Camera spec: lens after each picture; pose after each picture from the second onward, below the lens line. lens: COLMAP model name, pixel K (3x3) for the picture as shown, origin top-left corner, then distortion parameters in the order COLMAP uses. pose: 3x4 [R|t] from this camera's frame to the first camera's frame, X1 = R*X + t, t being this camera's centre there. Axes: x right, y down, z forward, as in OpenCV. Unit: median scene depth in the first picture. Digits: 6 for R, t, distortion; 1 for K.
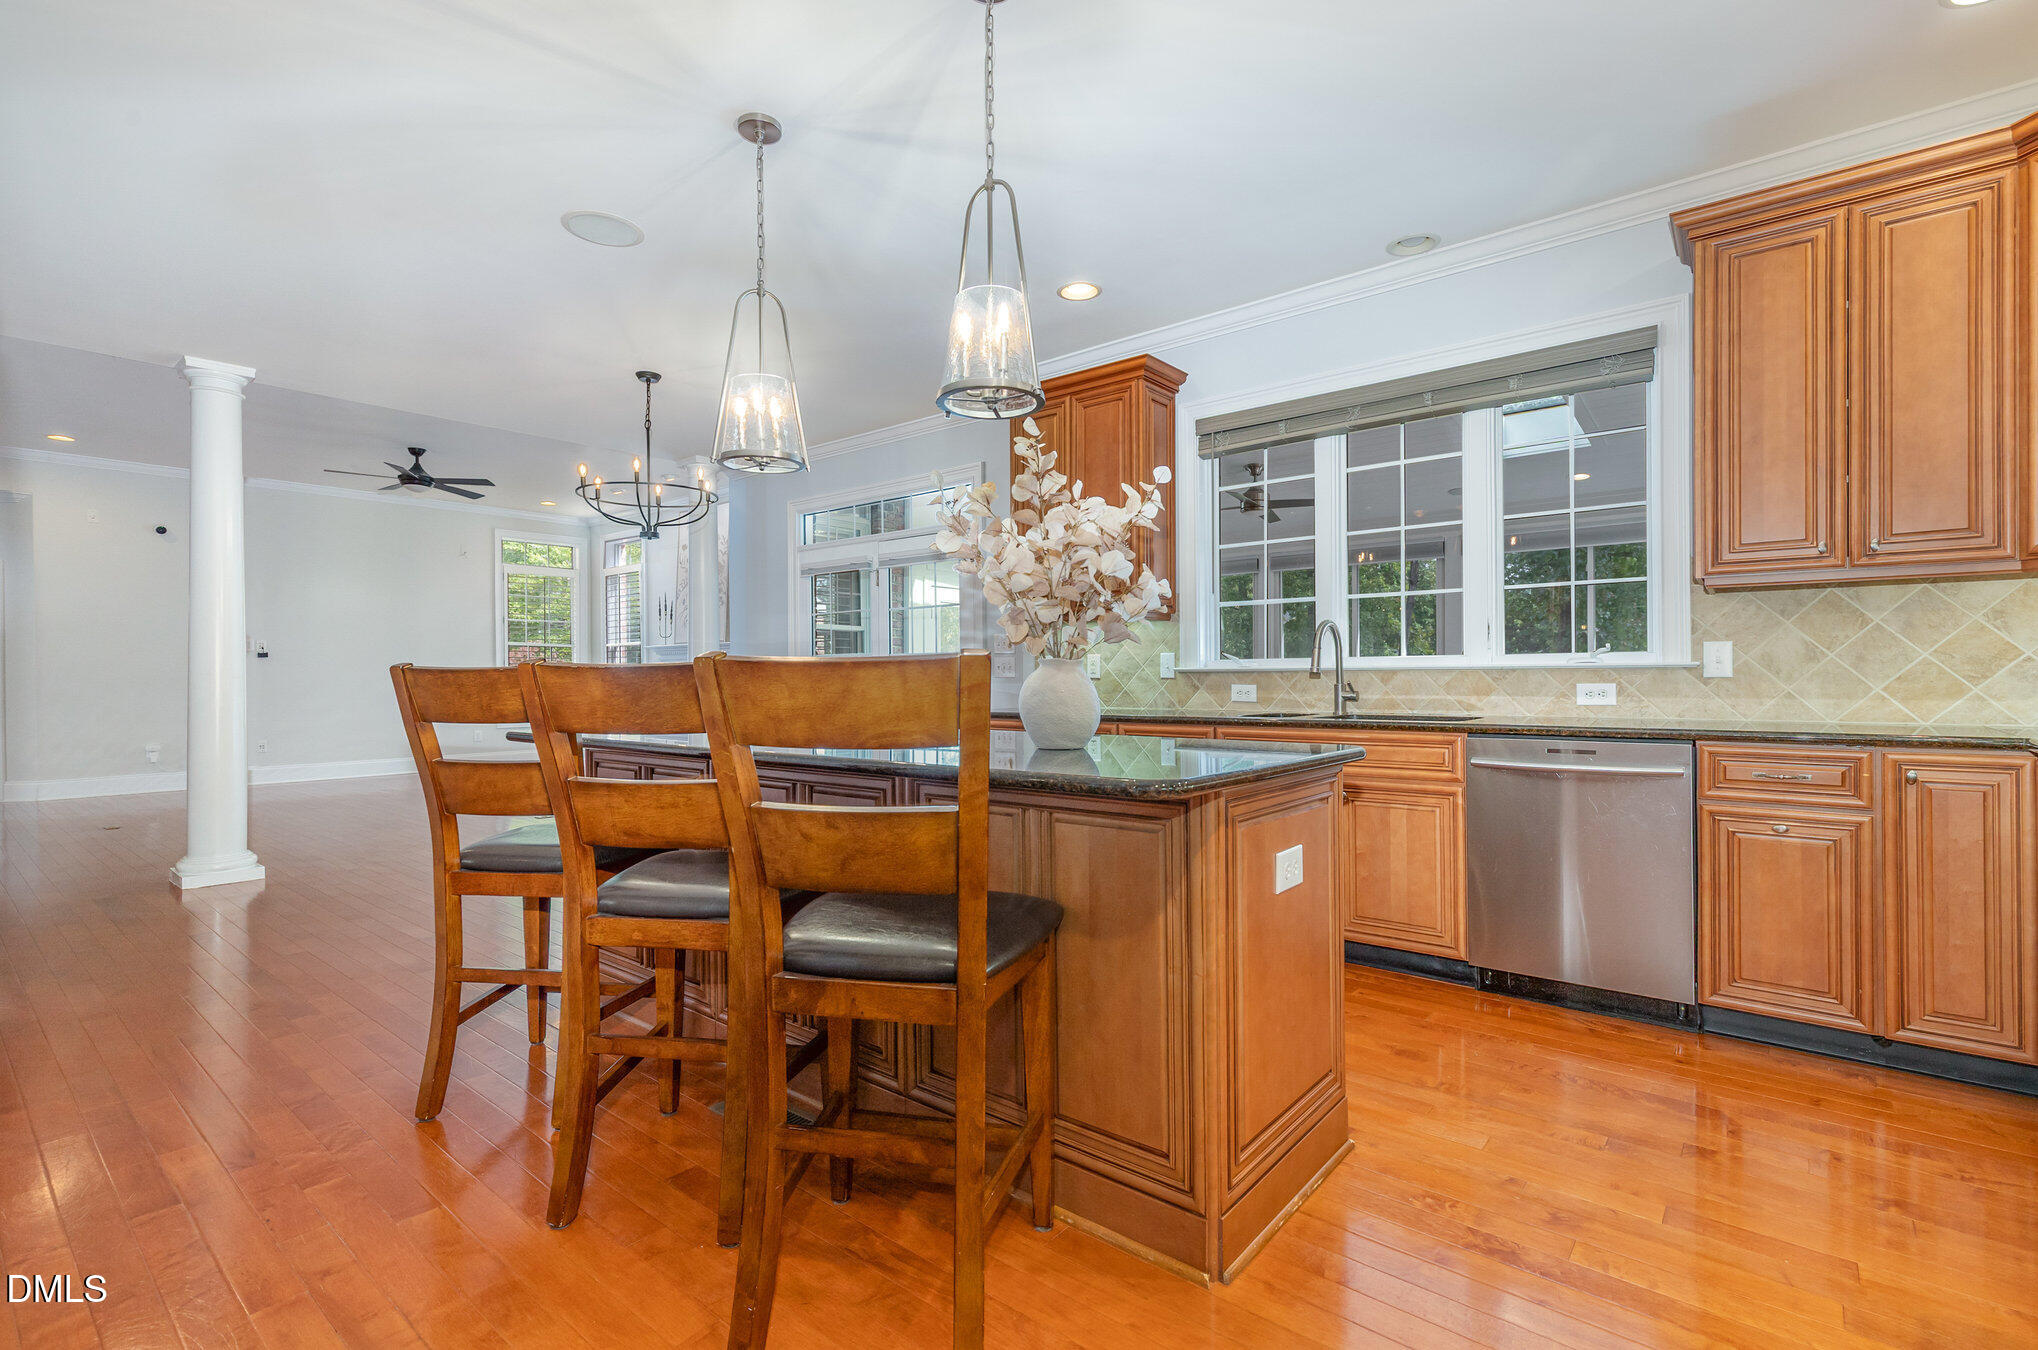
lens RADIAL K [[924.8, 0, 1019.0], [0, 924.8, 675.0], [0, 0, 1]] dist [-0.000831, 0.000478]
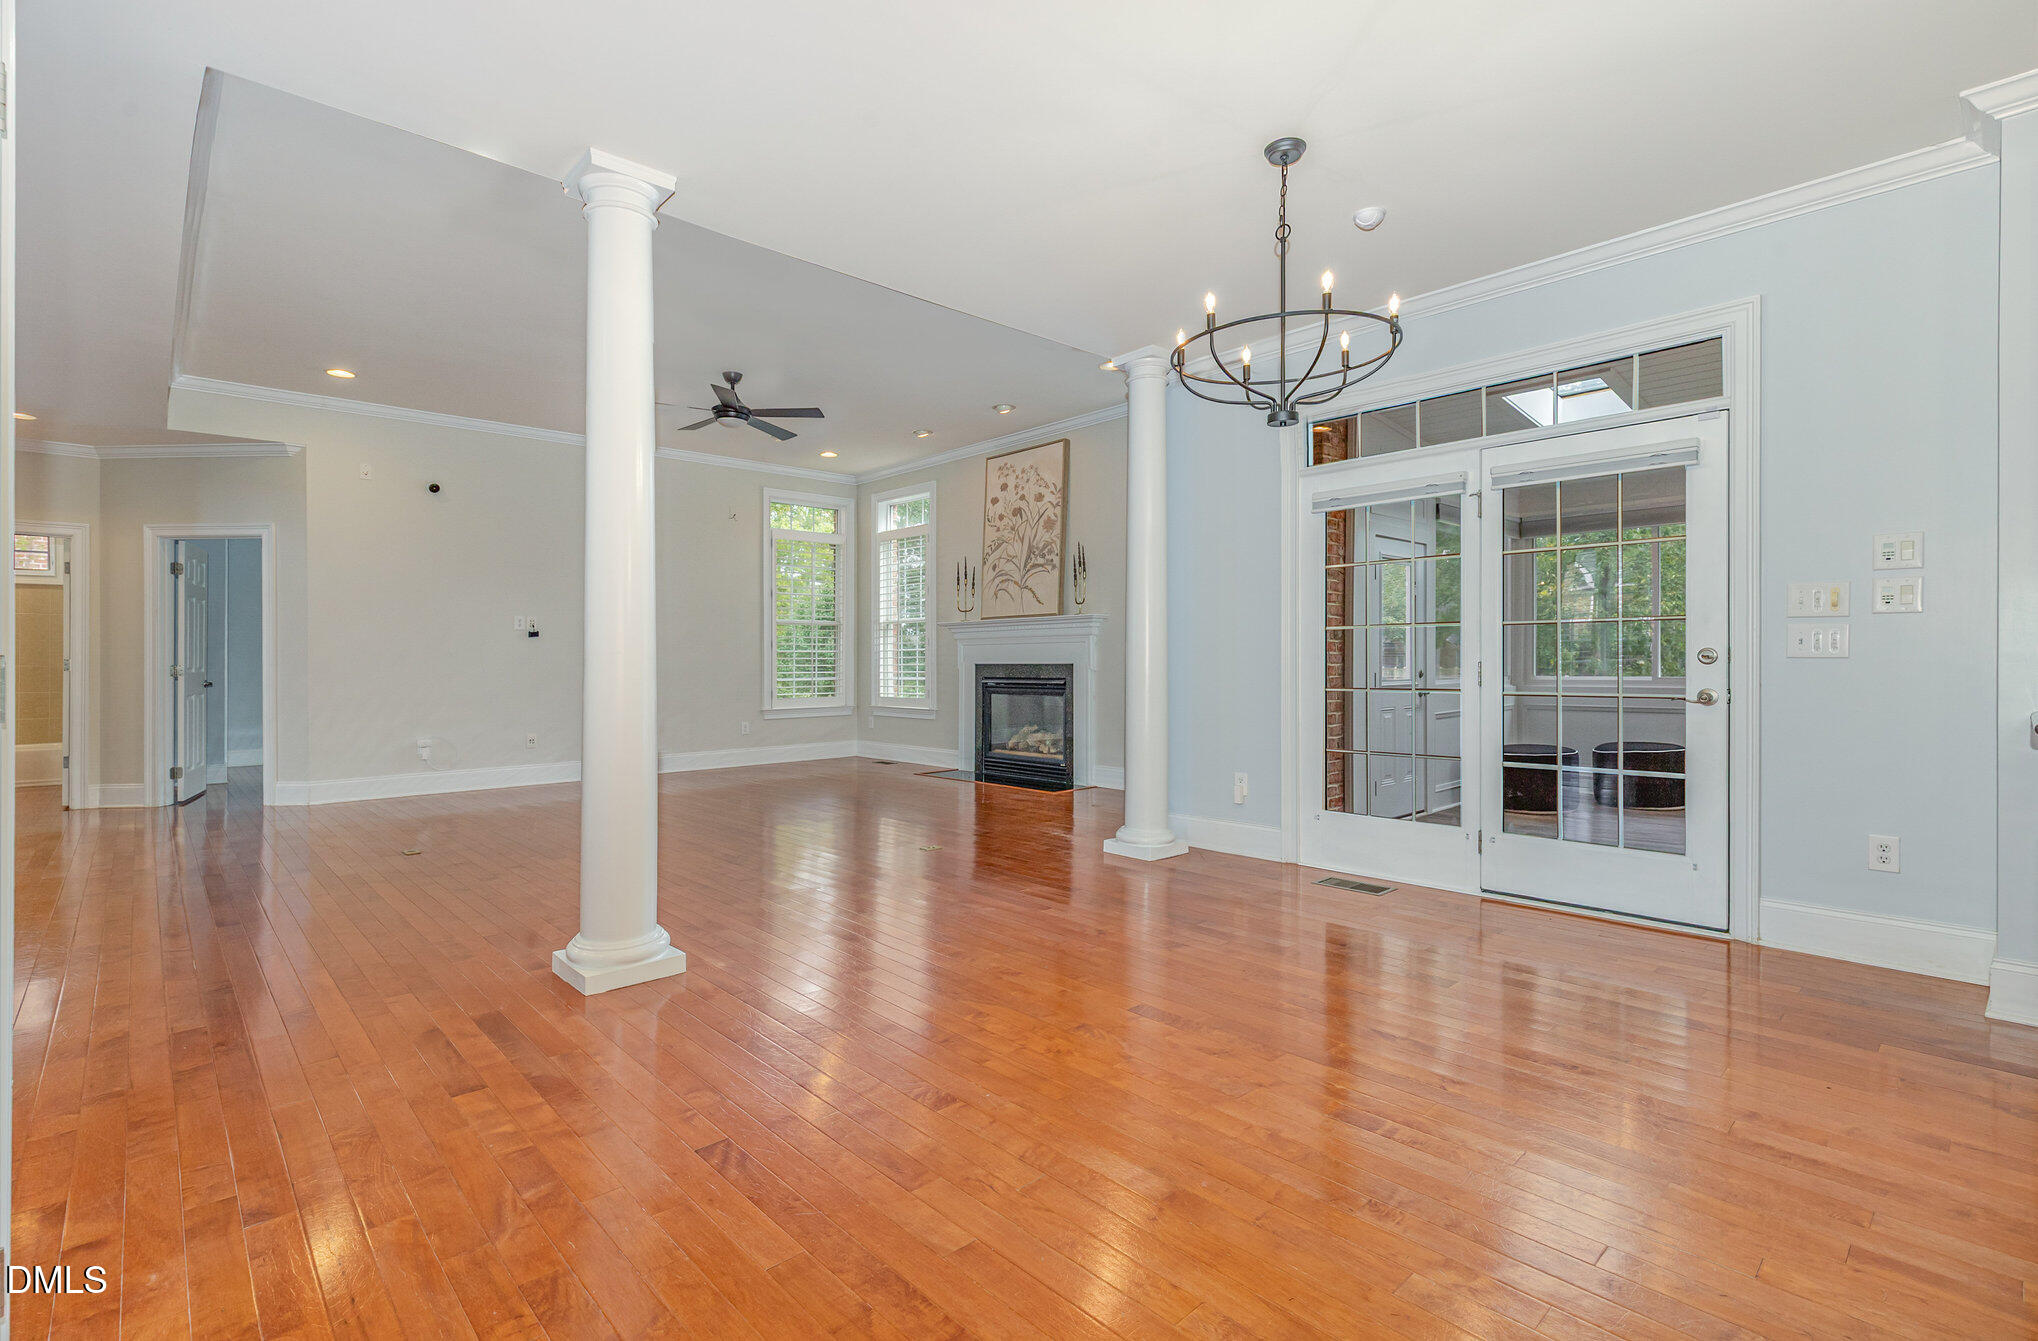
lens RADIAL K [[936.6, 0, 1028.5], [0, 936.6, 662.8], [0, 0, 1]] dist [-0.009681, -0.000251]
pose [[0.992003, -0.003486, -0.126165, -0.299405], [0.004339, 0.999970, 0.006481, 0.001211], [0.126138, -0.006977, 0.991988, 0.231879]]
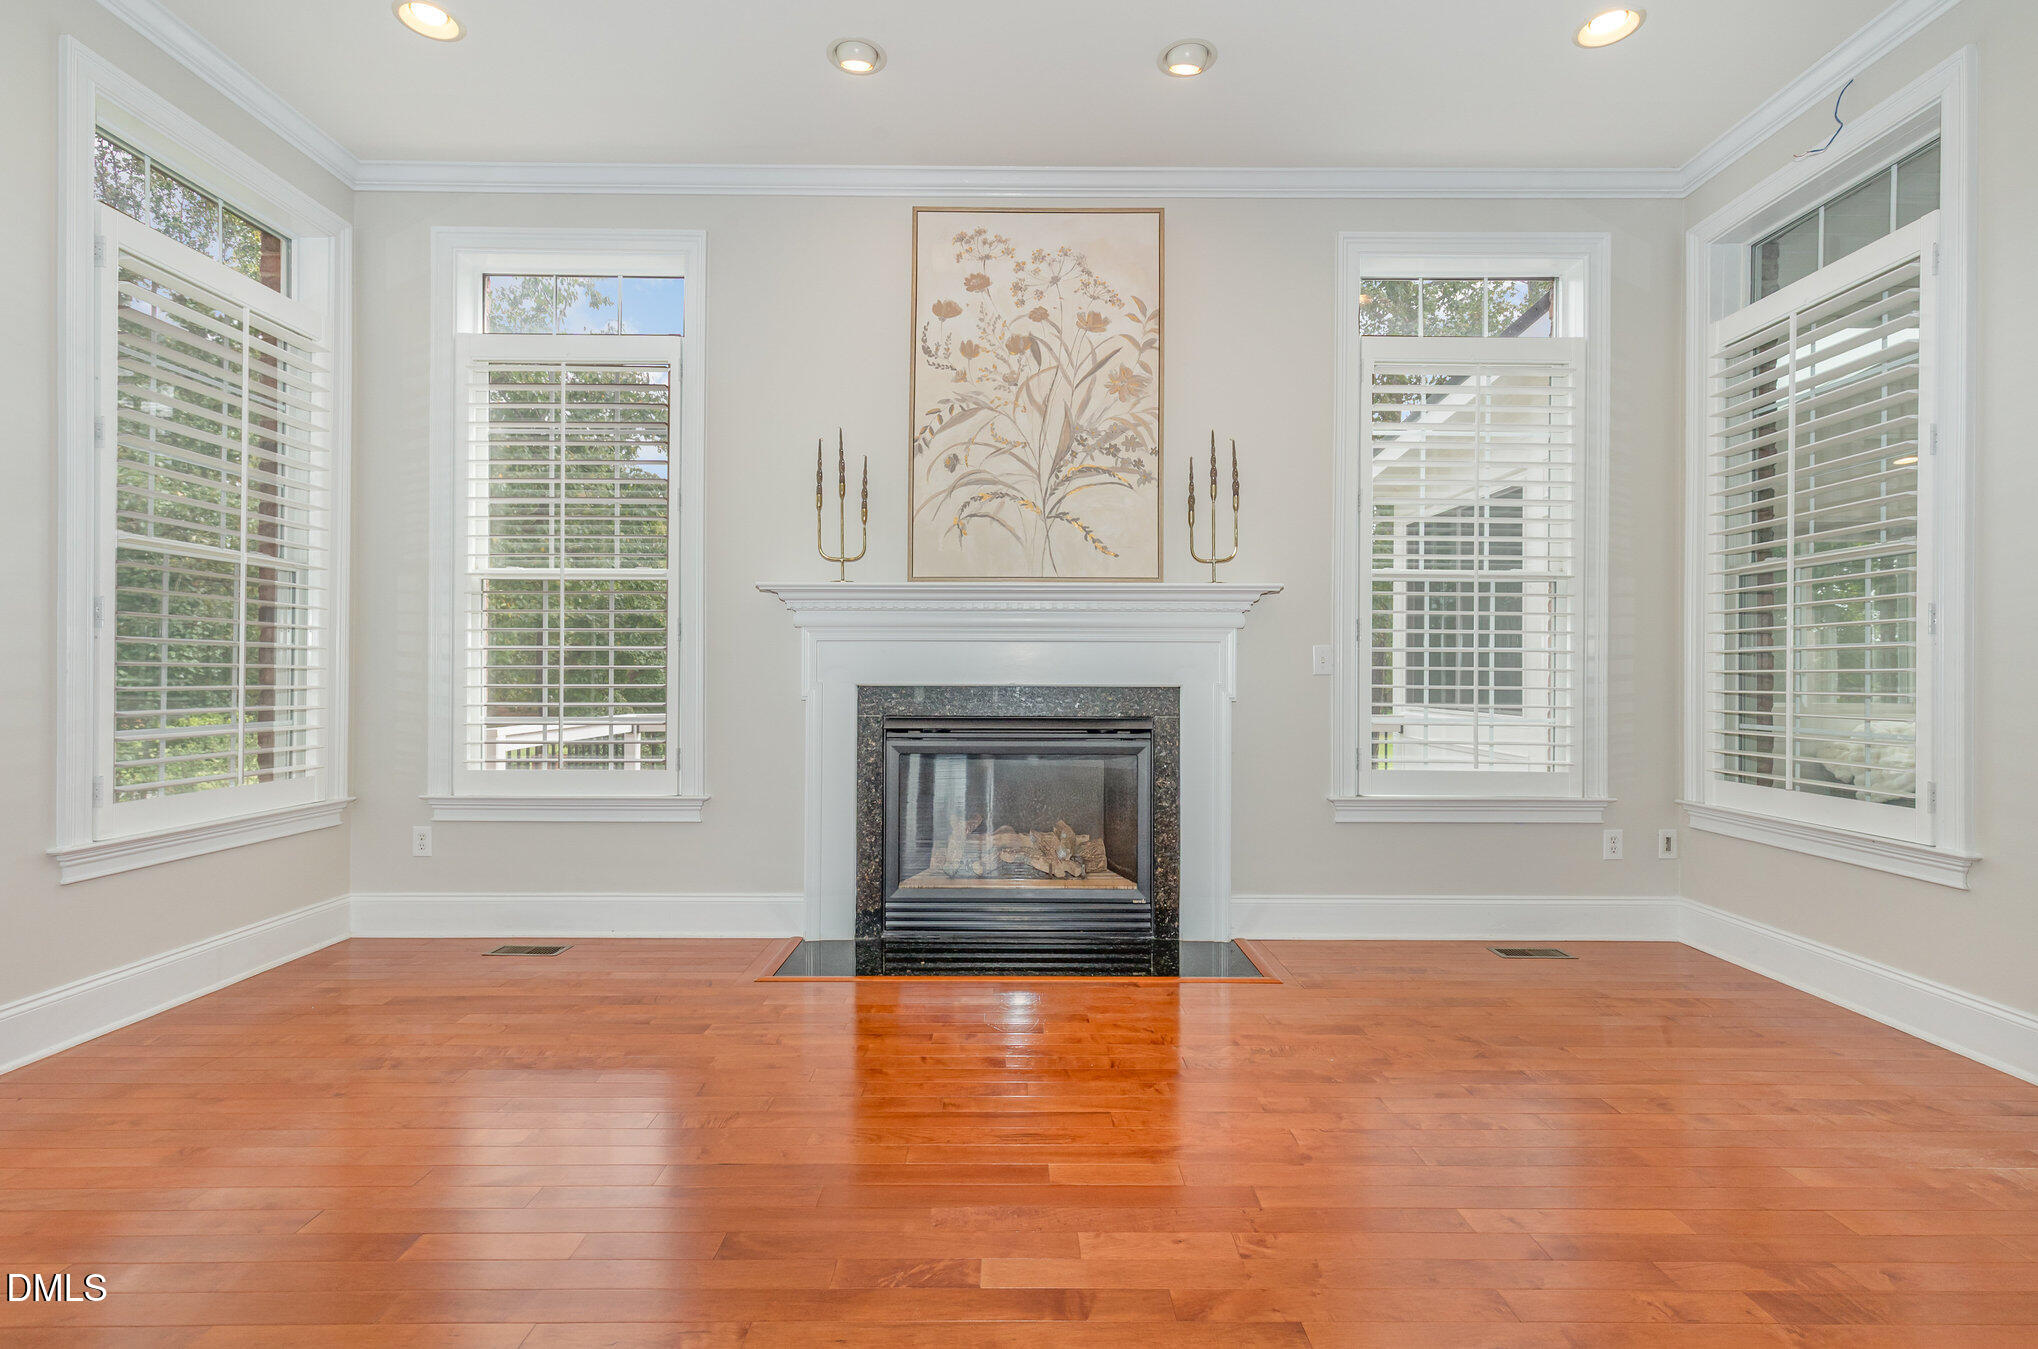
lens RADIAL K [[936.6, 0, 1028.5], [0, 936.6, 666.8], [0, 0, 1]] dist [-0.009681, -0.000251]
pose [[0.770035, -0.001532, 0.637999, -0.733290], [-0.006846, 0.999920, 0.010664, -0.005379], [-0.637964, -0.012579, 0.769963, 0.899606]]
